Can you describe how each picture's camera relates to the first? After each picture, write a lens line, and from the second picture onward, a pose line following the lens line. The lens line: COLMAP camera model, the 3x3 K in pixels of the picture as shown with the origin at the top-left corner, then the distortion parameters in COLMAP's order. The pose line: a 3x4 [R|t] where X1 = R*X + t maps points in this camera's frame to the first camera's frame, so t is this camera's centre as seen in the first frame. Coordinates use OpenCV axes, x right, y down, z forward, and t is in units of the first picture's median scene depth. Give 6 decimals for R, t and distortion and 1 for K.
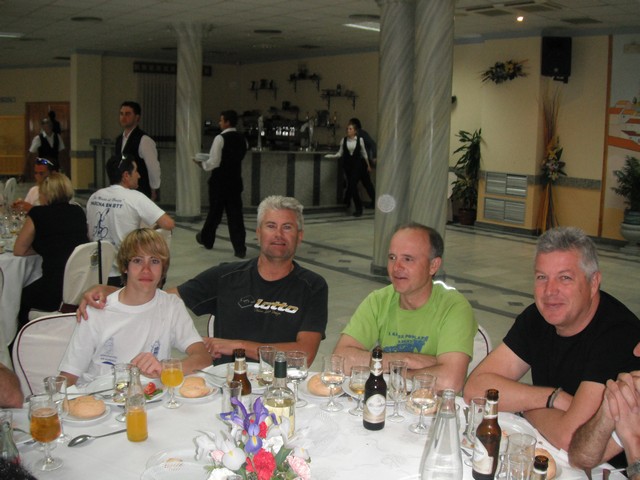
lens RADIAL K [[660.3, 0, 319.5], [0, 660.3, 241.8], [0, 0, 1]] dist [-0.185128, 0.000000]
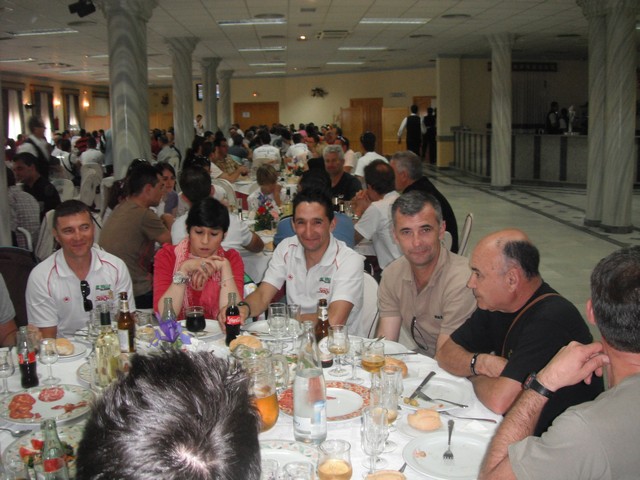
lens RADIAL K [[660.3, 0, 320.4], [0, 660.3, 238.8], [0, 0, 1]] dist [-0.185128, 0.000000]
pose [[0.805696, 0.066021, -0.588639, 0.236862], [-0.059362, 0.997766, 0.030657, 0.039449], [0.589347, 0.010243, 0.807815, -0.192538]]
